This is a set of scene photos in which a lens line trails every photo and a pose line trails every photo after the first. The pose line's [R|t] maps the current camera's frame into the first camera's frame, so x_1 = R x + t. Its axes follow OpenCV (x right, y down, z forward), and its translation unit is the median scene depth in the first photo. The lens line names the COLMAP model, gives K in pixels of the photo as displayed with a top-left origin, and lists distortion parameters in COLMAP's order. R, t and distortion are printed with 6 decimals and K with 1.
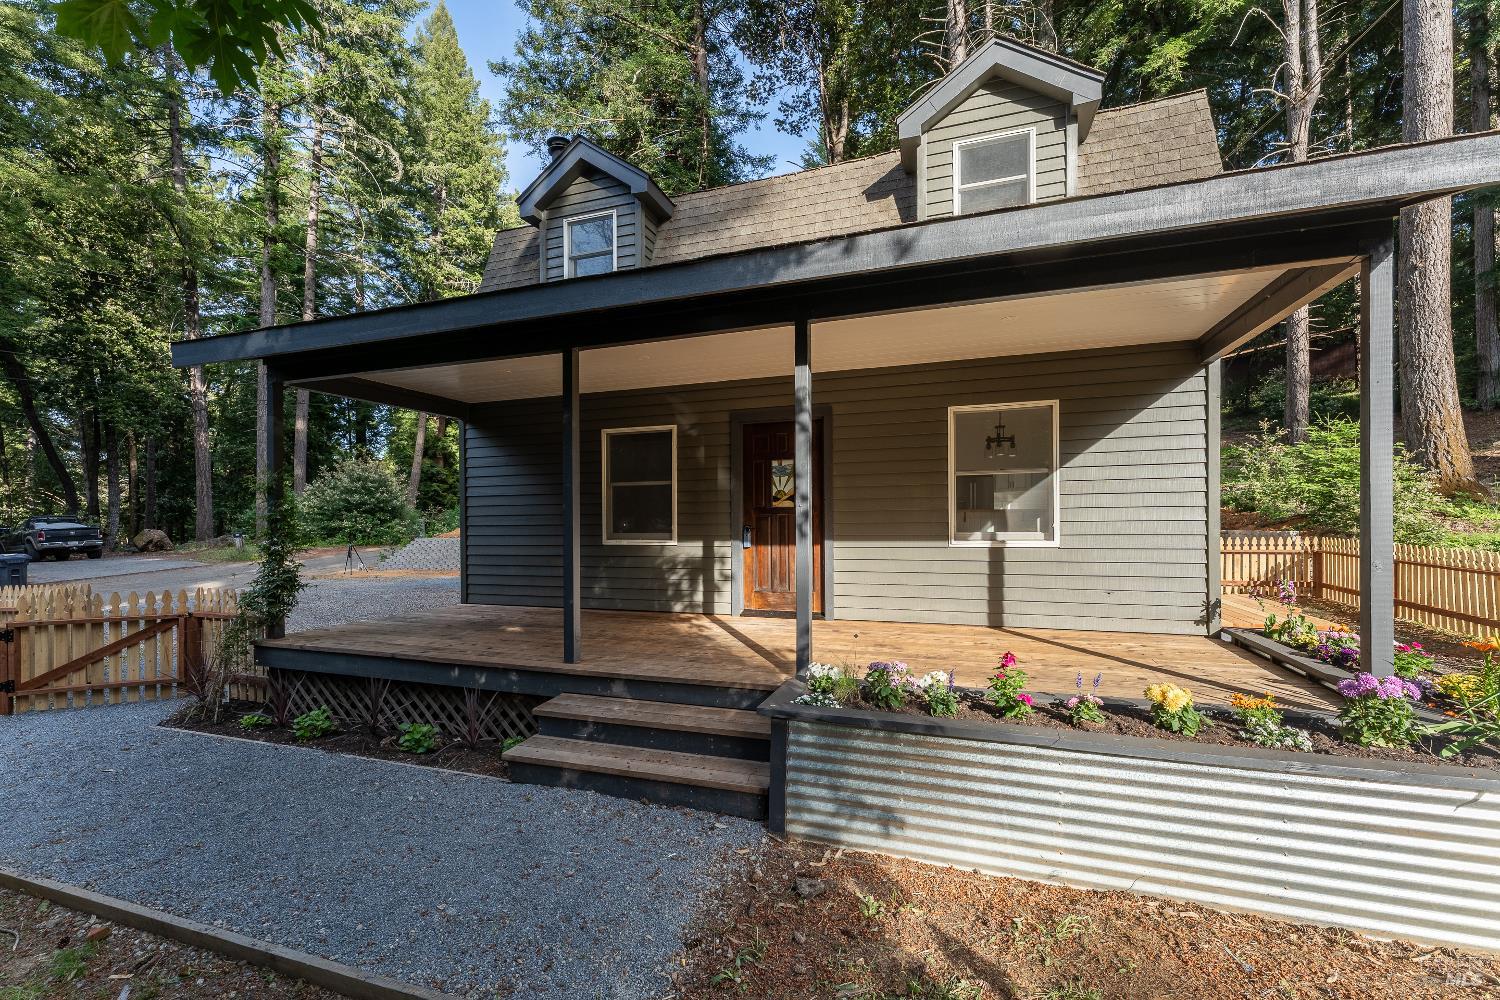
lens RADIAL K [[608.1, 0, 717.1], [0, 608.1, 518.0], [0, 0, 1]] dist [0.002726, -0.000162]
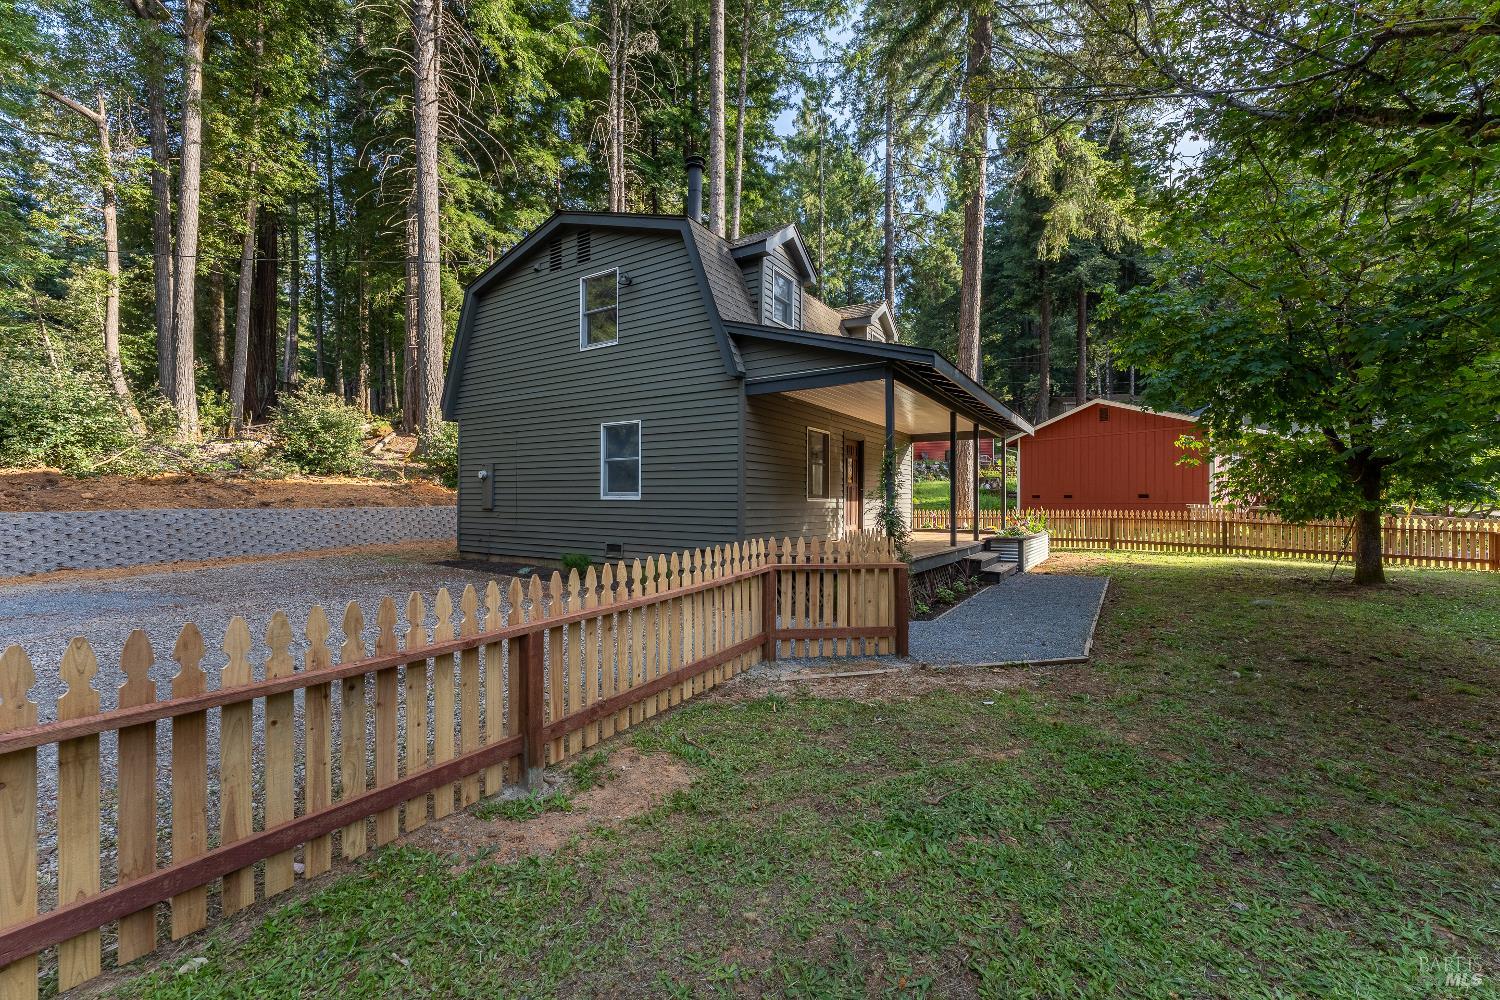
lens RADIAL K [[608.1, 0, 746.1], [0, 608.1, 502.4], [0, 0, 1]] dist [0.002726, -0.000162]
pose [[0.228007, 0.013329, 0.973568, -1.809414], [-0.007099, 0.999902, -0.012027, 0.073173], [-0.973634, -0.004169, 0.228079, 0.849176]]
